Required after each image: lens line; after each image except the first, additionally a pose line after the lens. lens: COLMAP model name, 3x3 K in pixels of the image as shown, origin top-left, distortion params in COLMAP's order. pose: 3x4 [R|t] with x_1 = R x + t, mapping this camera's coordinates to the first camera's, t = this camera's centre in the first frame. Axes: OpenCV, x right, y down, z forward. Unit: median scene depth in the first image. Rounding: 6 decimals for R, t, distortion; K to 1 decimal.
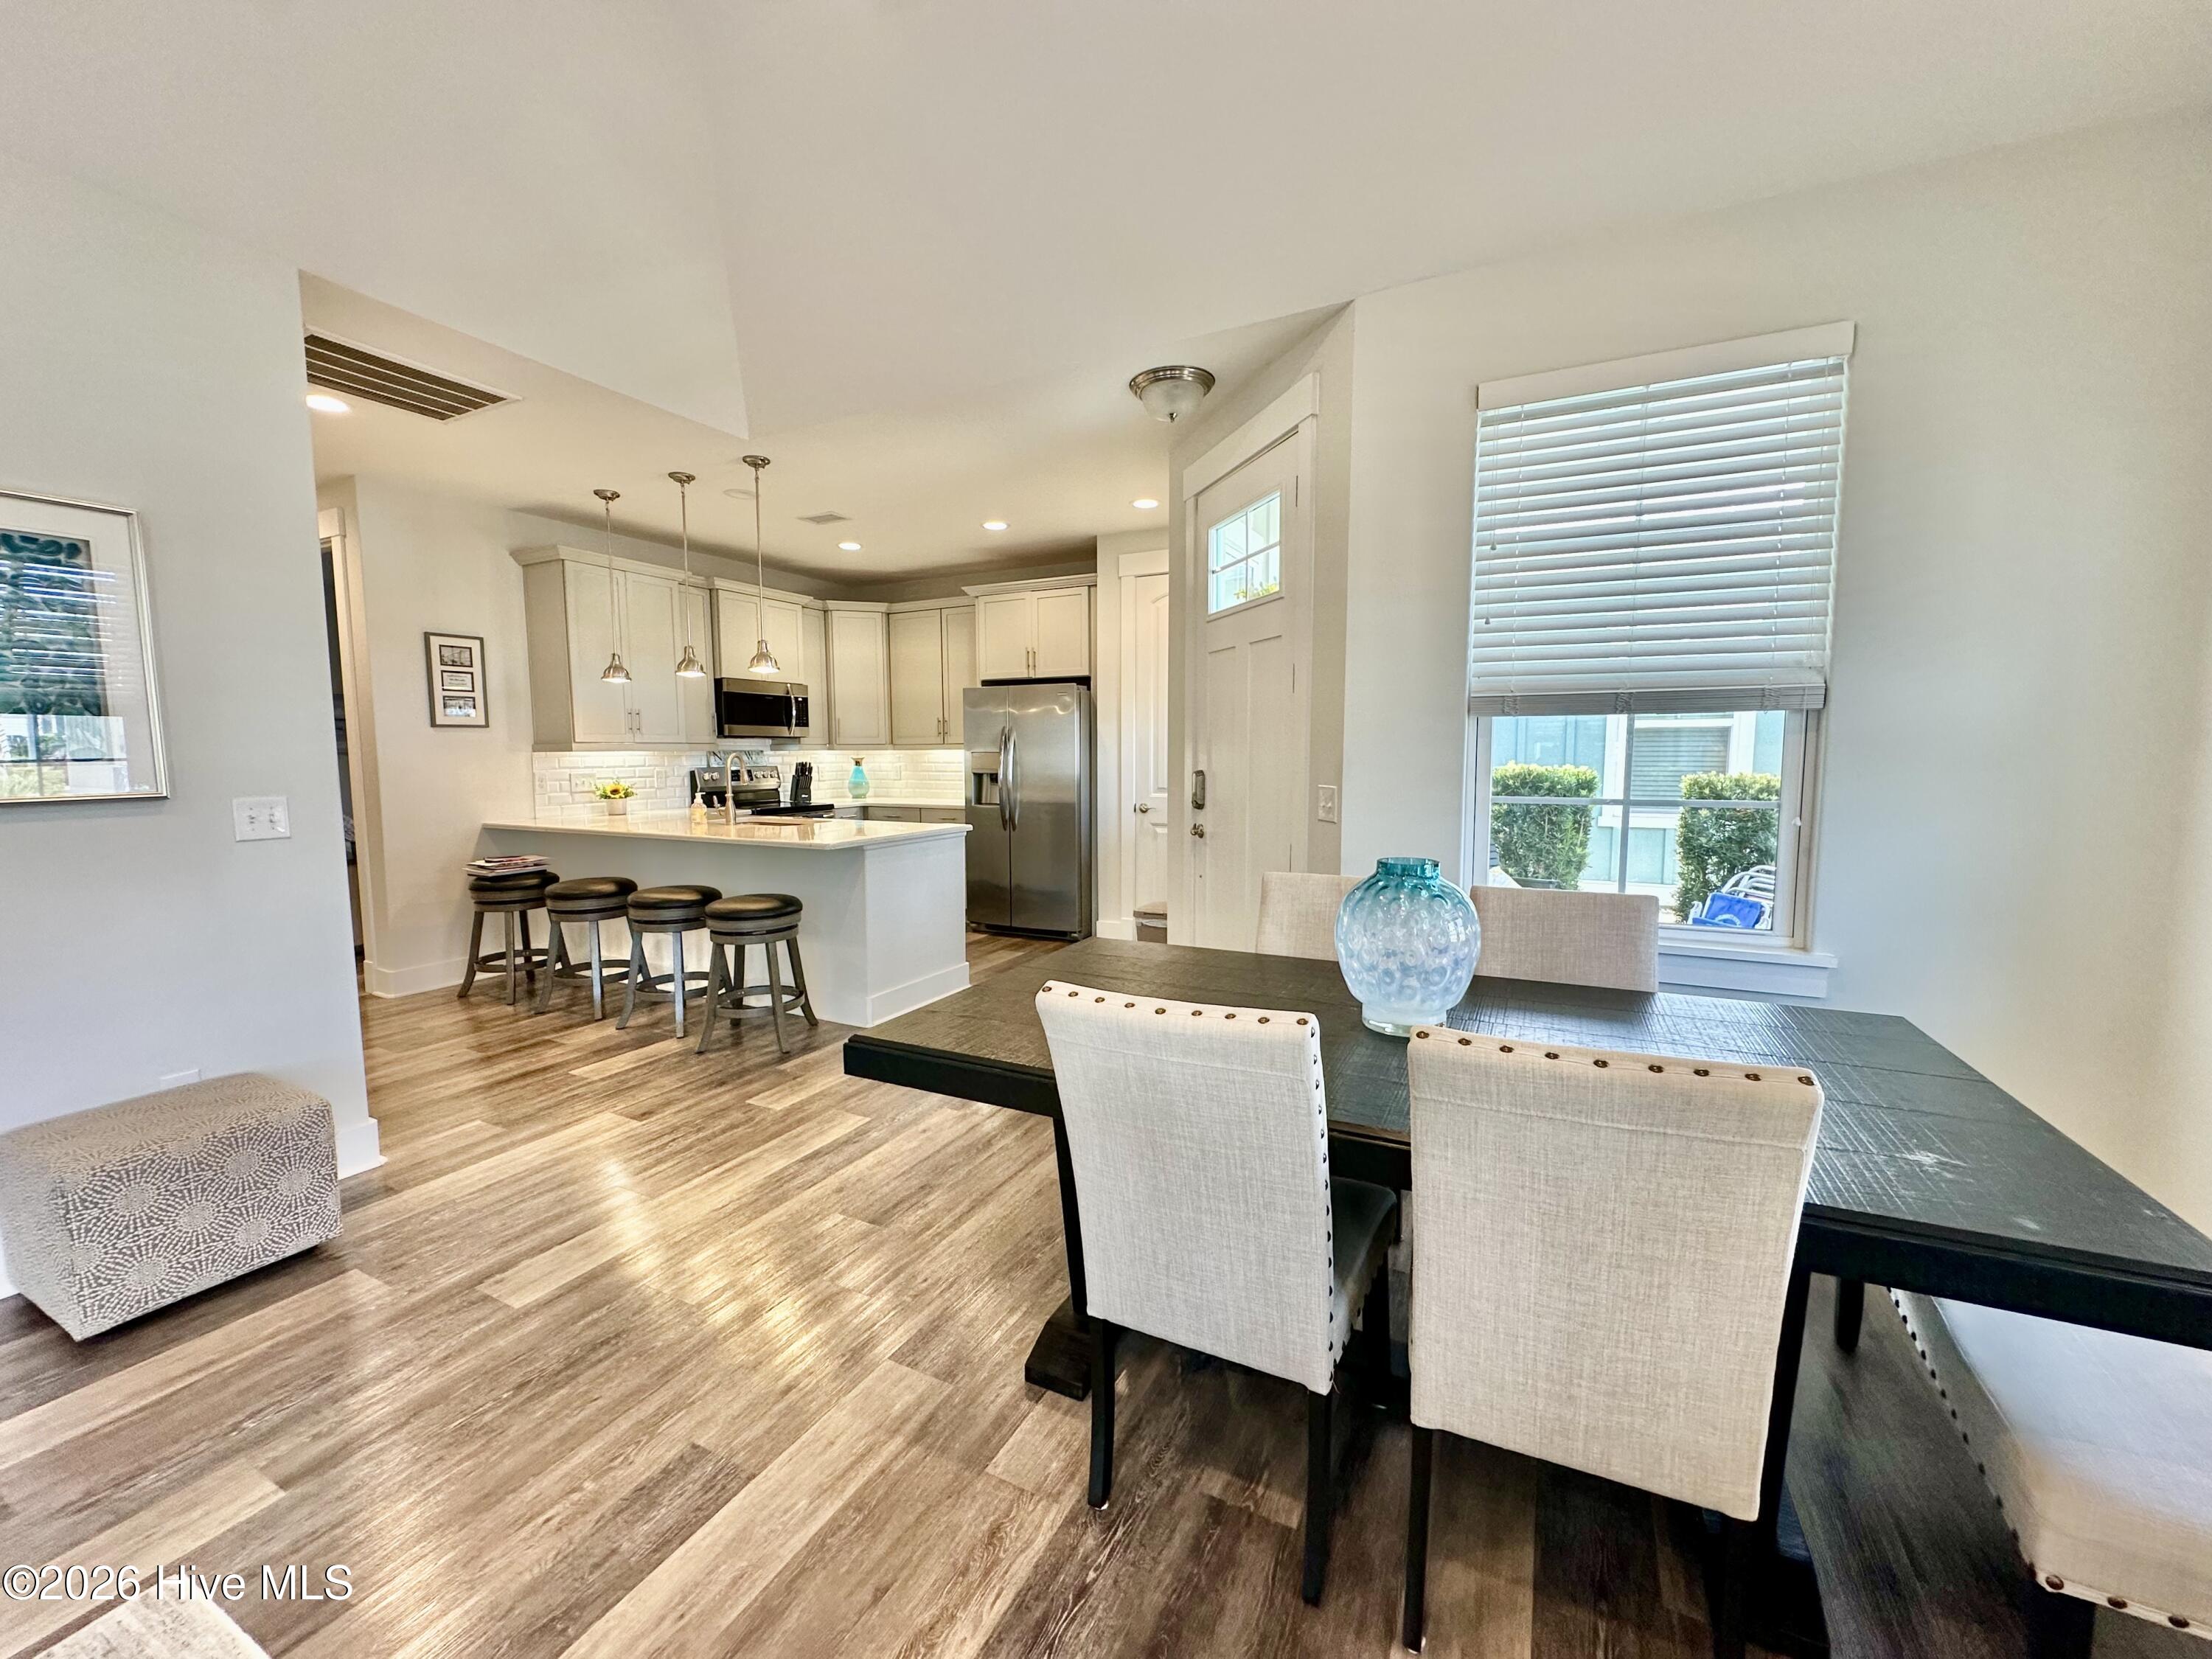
lens RADIAL K [[882.9, 0, 1106.8], [0, 882.9, 833.9], [0, 0, 1]] dist [-0.001472, 0.000088]
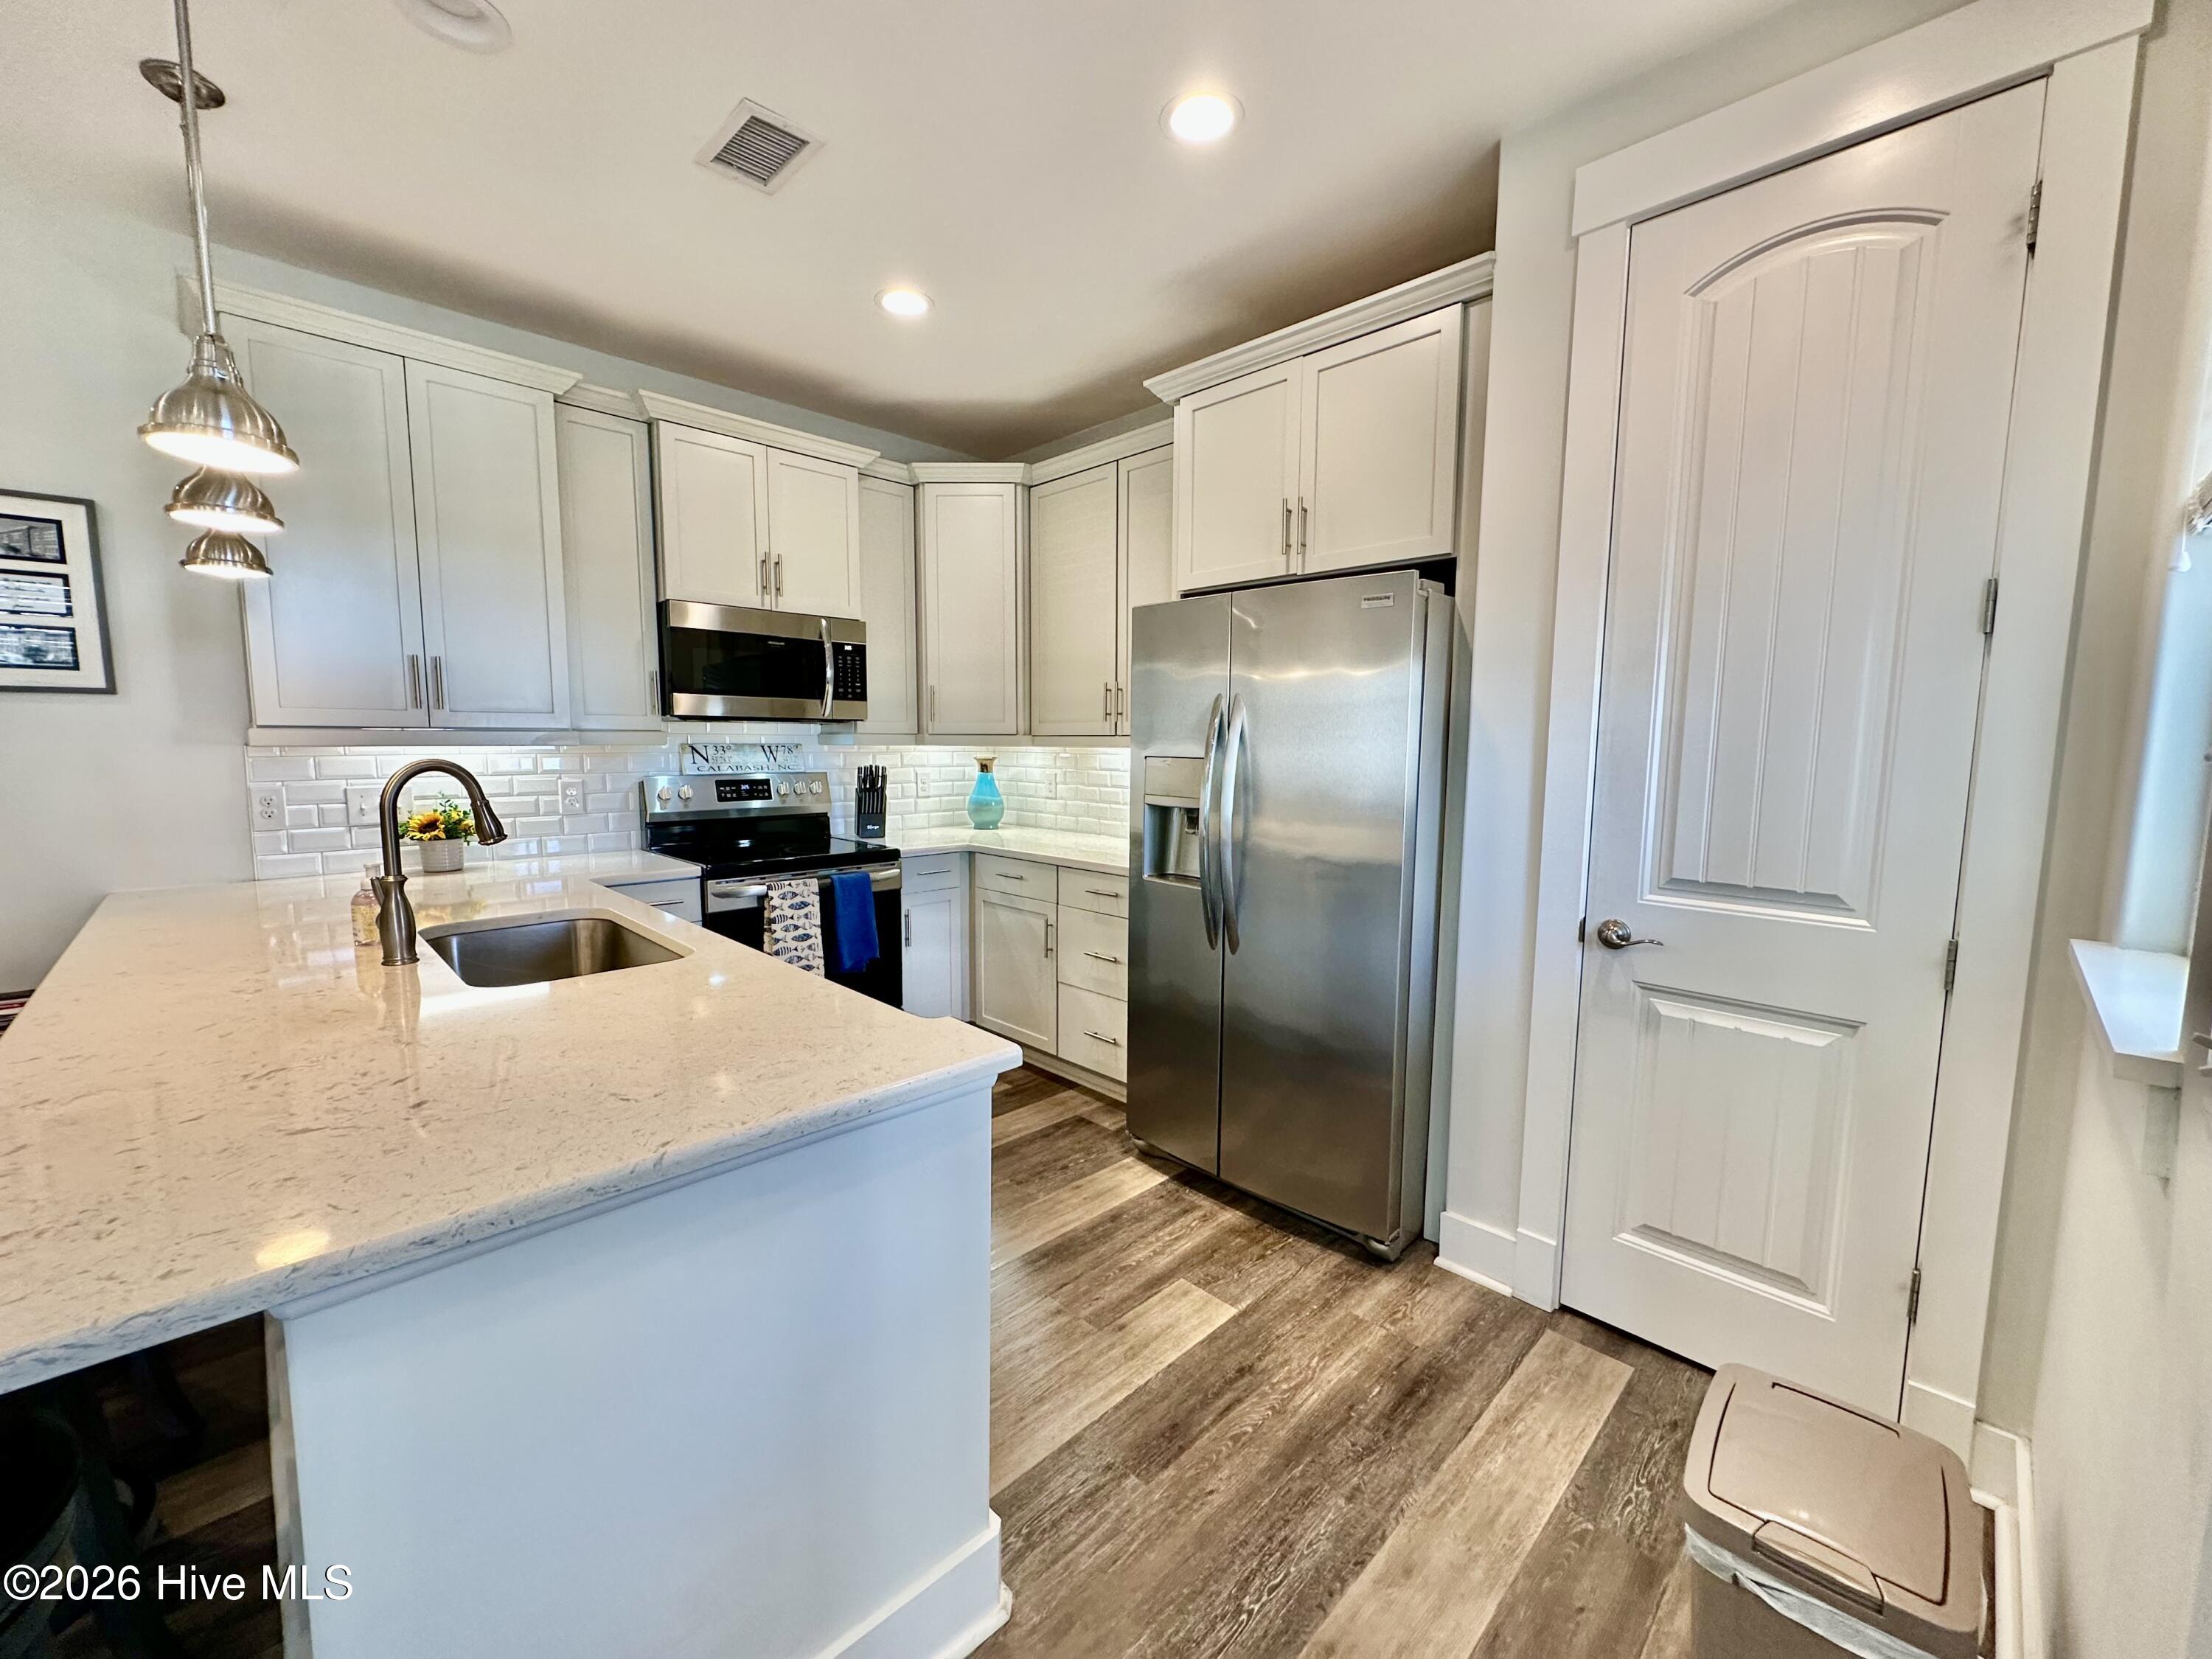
lens RADIAL K [[882.9, 0, 1098.5], [0, 882.9, 829.4], [0, 0, 1]] dist [-0.001472, 0.000088]
pose [[0.947953, 0.043980, -0.315360, -0.037693], [-0.041372, 0.999032, 0.014962, -0.062588], [0.315712, -0.001136, 0.948854, 0.588050]]
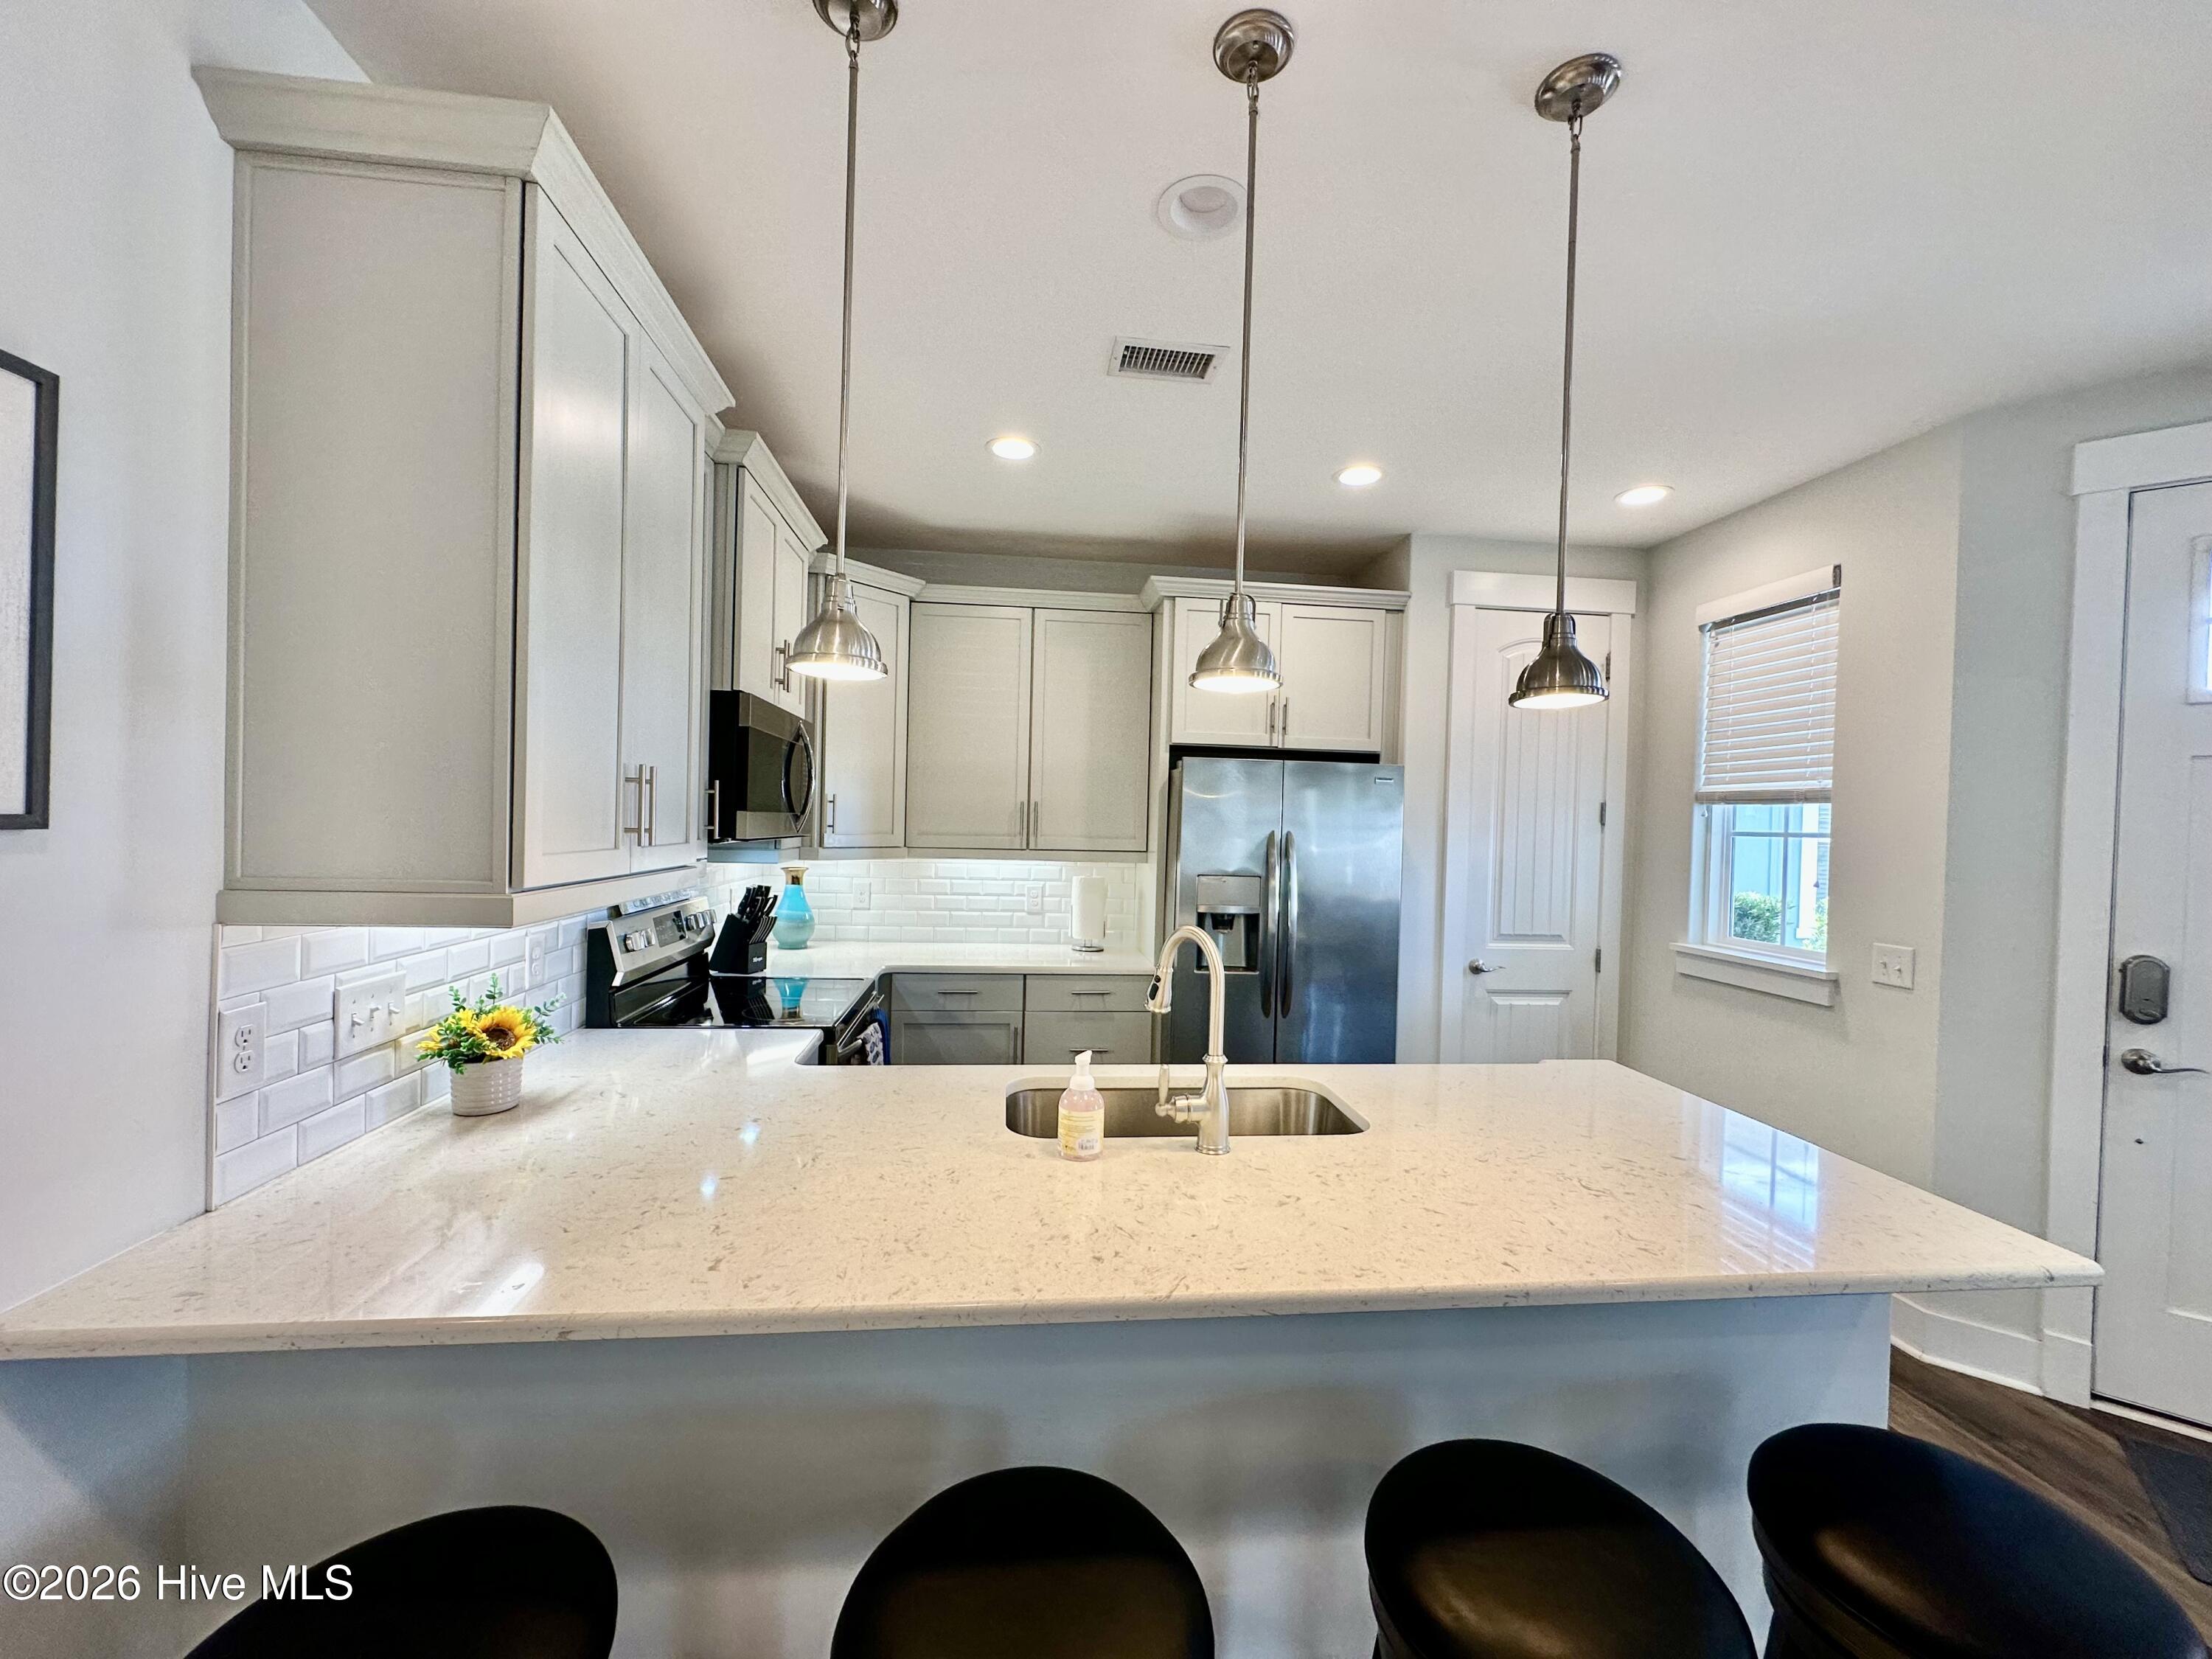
lens RADIAL K [[882.9, 0, 1109.5], [0, 882.9, 839.4], [0, 0, 1]] dist [-0.001472, 0.000088]
pose [[0.836039, 0.016118, 0.548433, -0.500244], [0.021291, 0.997862, -0.061784, -0.082392], [-0.548257, 0.063331, 0.833909, 0.578386]]
